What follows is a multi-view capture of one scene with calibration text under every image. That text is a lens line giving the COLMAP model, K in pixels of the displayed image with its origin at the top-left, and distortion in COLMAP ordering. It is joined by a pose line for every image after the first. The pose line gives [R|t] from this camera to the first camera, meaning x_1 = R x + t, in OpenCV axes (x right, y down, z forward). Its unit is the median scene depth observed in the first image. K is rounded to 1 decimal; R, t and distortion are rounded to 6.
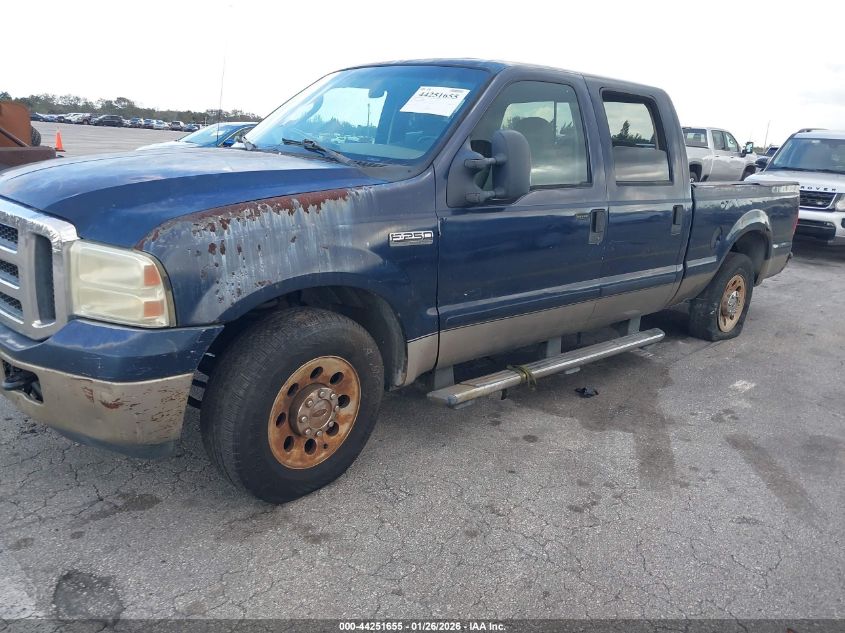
lens RADIAL K [[668.7, 0, 422.5], [0, 668.7, 316.5], [0, 0, 1]] dist [-0.033278, 0.002504]
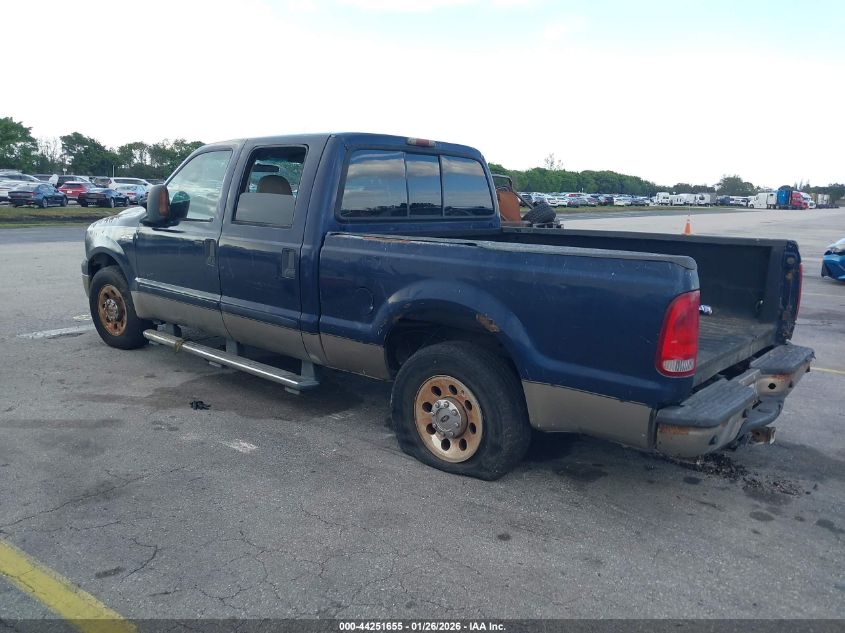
lens RADIAL K [[668.7, 0, 422.5], [0, 668.7, 316.5], [0, 0, 1]] dist [-0.033278, 0.002504]
pose [[0.116445, 0.163285, -0.979683, 1.511135], [-0.255006, 0.958242, 0.129402, -0.271381], [0.959902, 0.234757, 0.153221, 1.158005]]
